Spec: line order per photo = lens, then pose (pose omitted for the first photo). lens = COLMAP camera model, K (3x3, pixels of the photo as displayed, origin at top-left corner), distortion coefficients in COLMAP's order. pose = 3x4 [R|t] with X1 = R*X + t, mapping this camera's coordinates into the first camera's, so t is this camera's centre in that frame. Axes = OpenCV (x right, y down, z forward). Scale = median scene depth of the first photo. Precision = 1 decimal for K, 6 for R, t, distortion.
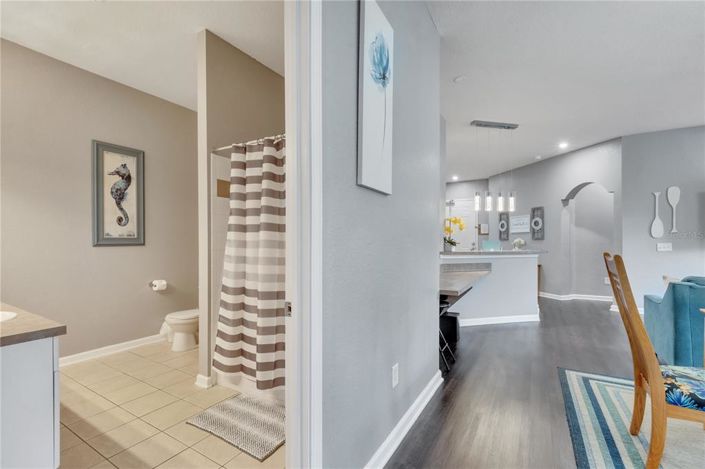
lens RADIAL K [[309.2, 0, 352.5], [0, 309.2, 241.0], [0, 0, 1]] dist [-0.003226, -0.001289]
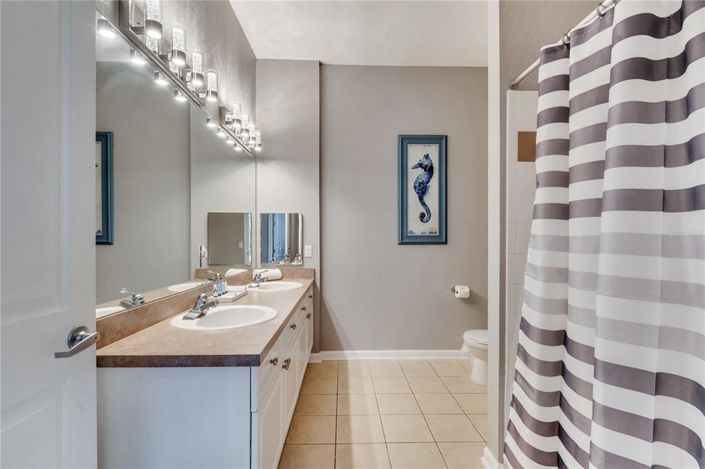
lens RADIAL K [[309.2, 0, 352.7], [0, 309.2, 244.7], [0, 0, 1]] dist [-0.003226, -0.001289]
pose [[0.535254, 0.011077, -0.844619, -0.111119], [0.003297, 0.999879, 0.015202, 0.003178], [0.844685, -0.010921, 0.535153, 0.423986]]
